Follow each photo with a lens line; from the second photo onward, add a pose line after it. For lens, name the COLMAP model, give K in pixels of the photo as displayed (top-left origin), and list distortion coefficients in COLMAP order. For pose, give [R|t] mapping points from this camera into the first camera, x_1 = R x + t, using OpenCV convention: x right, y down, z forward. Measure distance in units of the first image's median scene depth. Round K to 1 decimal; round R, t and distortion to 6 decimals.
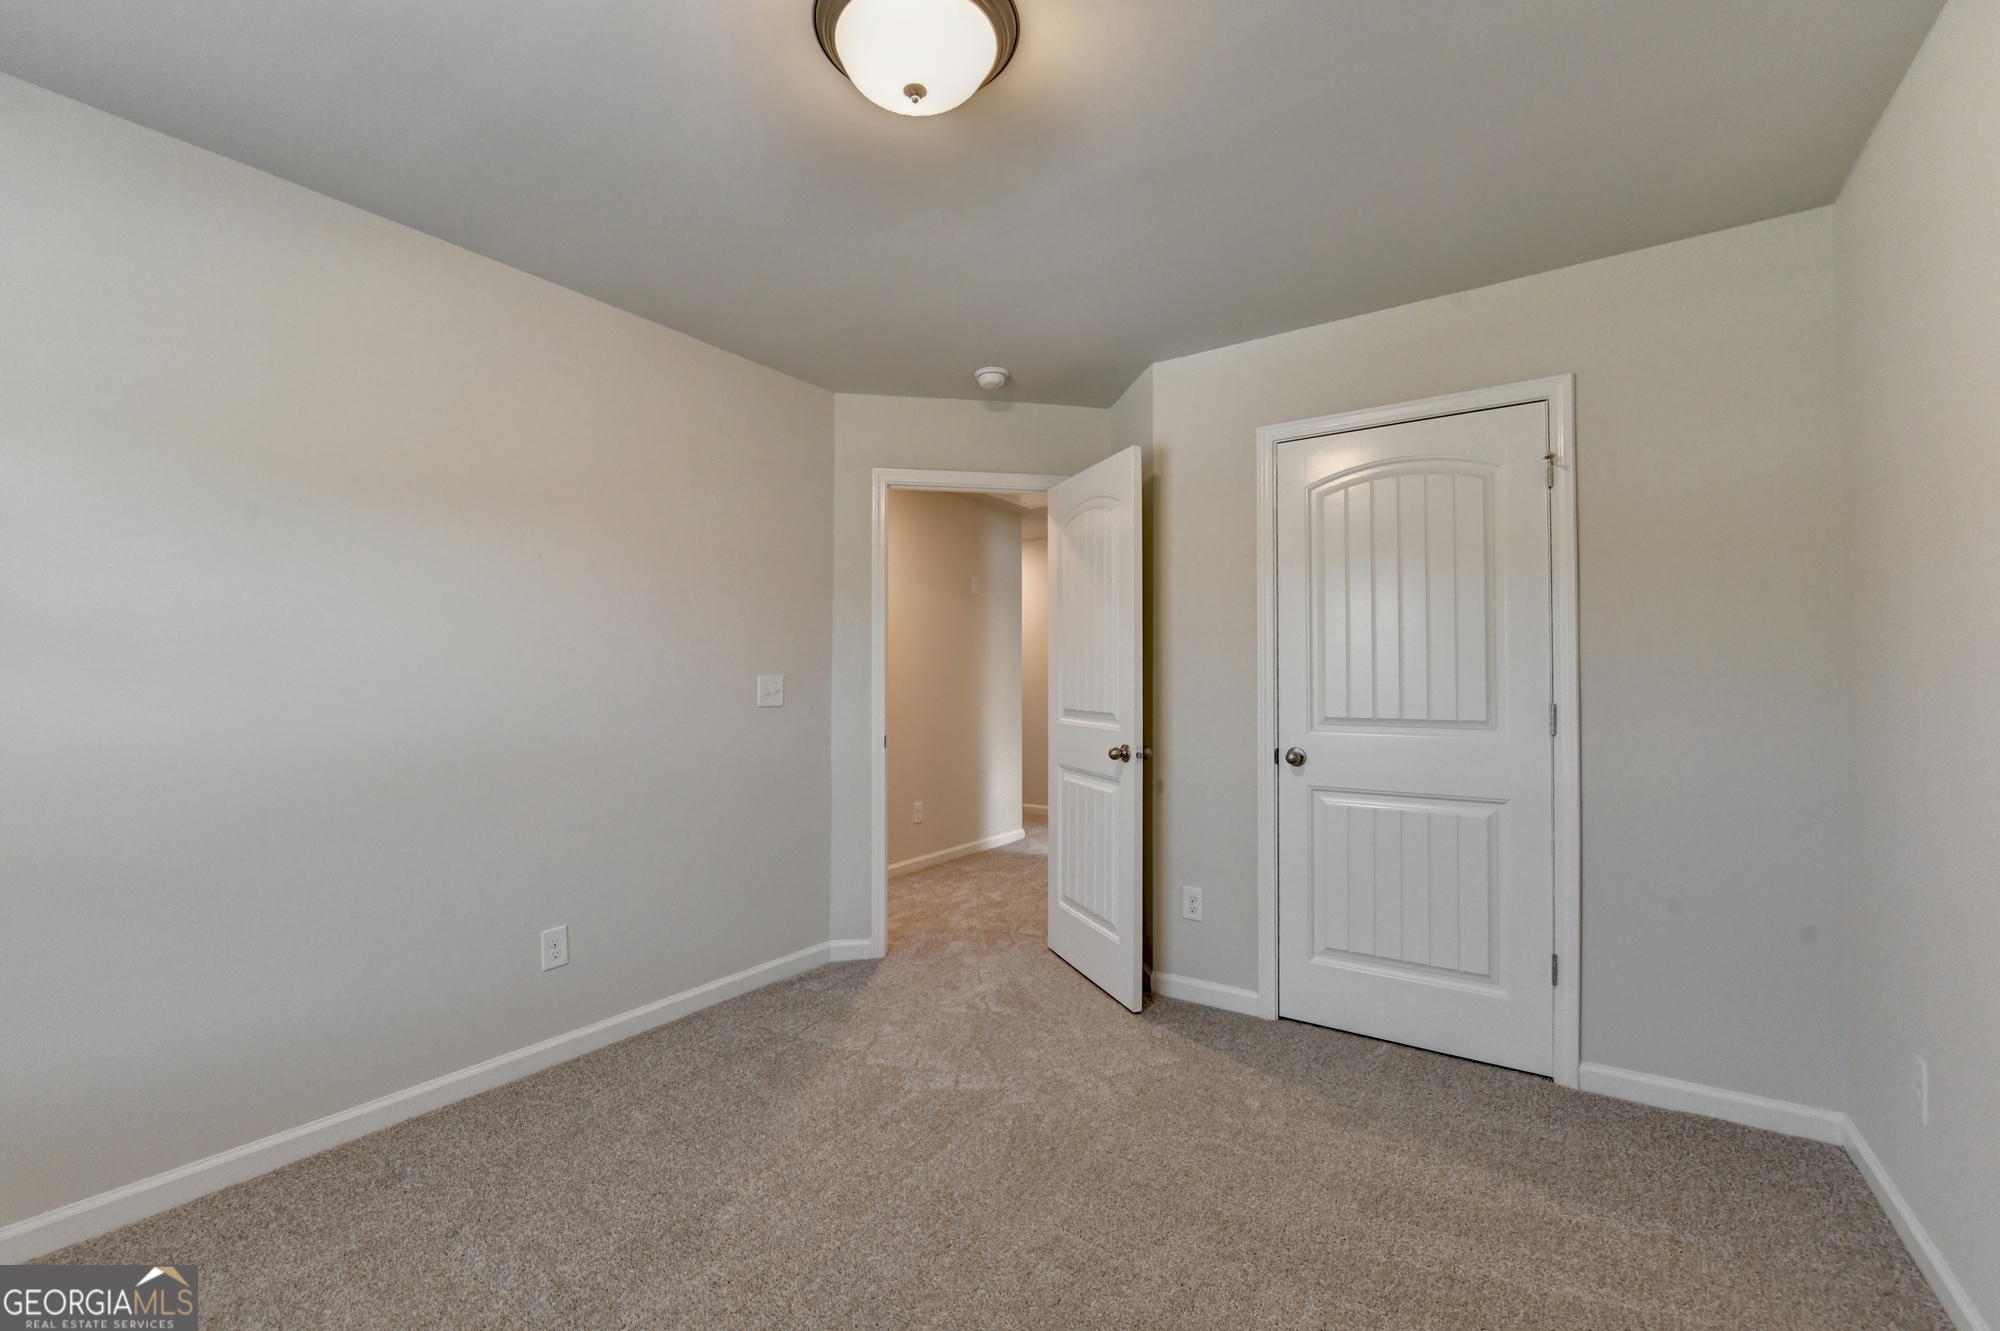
lens RADIAL K [[821.9, 0, 991.6], [0, 821.9, 662.7], [0, 0, 1]] dist [-0.005115, -0.001264]
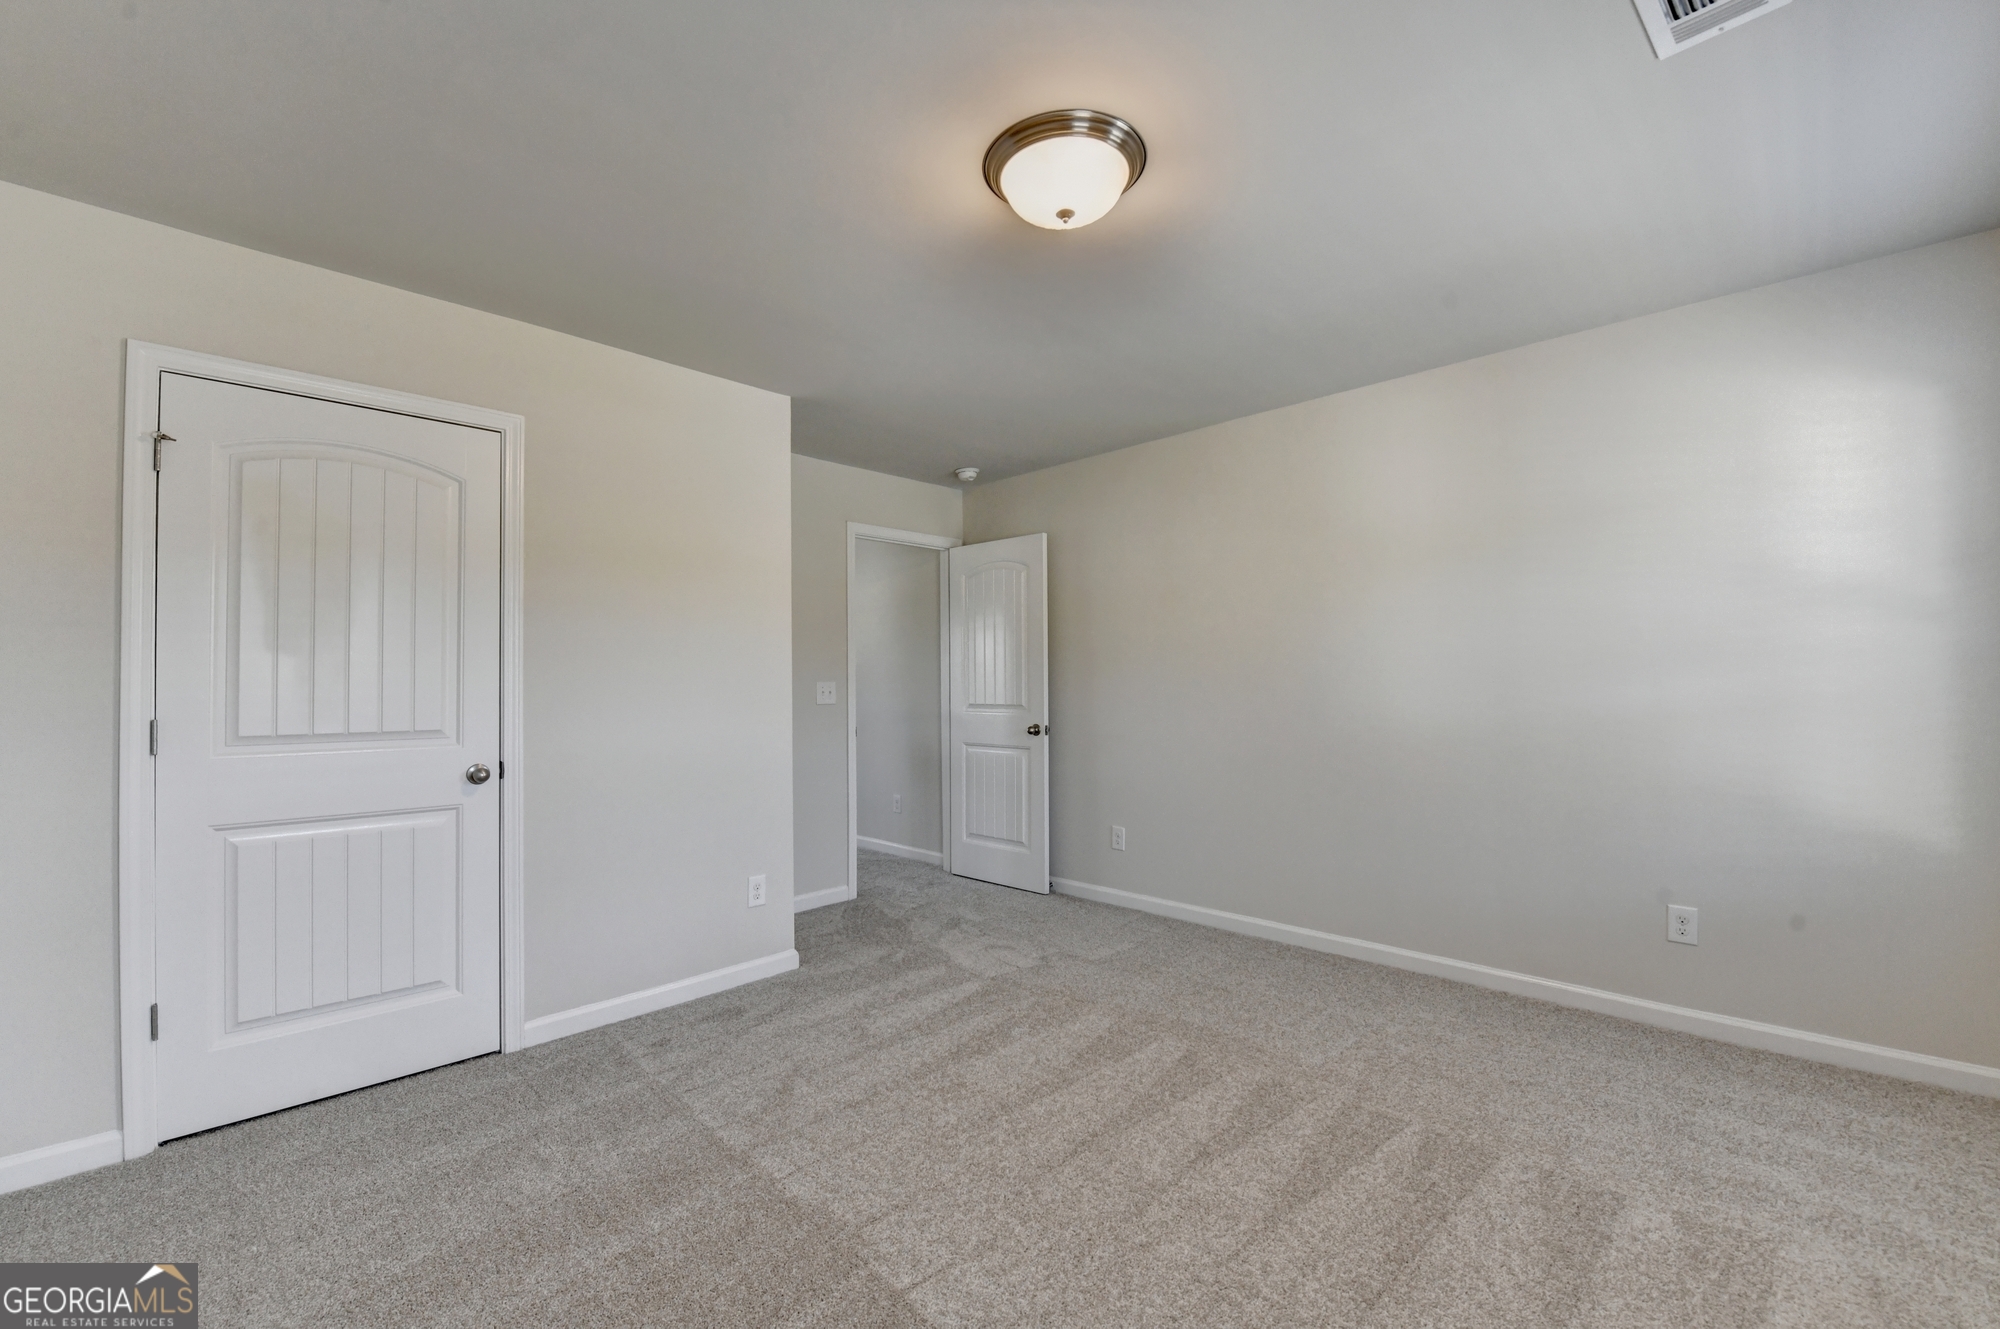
lens RADIAL K [[821.9, 0, 996.1], [0, 821.9, 677.4], [0, 0, 1]] dist [-0.005115, -0.001264]
pose [[0.200575, 0.002597, 0.979675, -0.262298], [-0.009193, 0.999957, -0.000769, 0.002351], [-0.979635, -0.008852, 0.200590, 0.133823]]
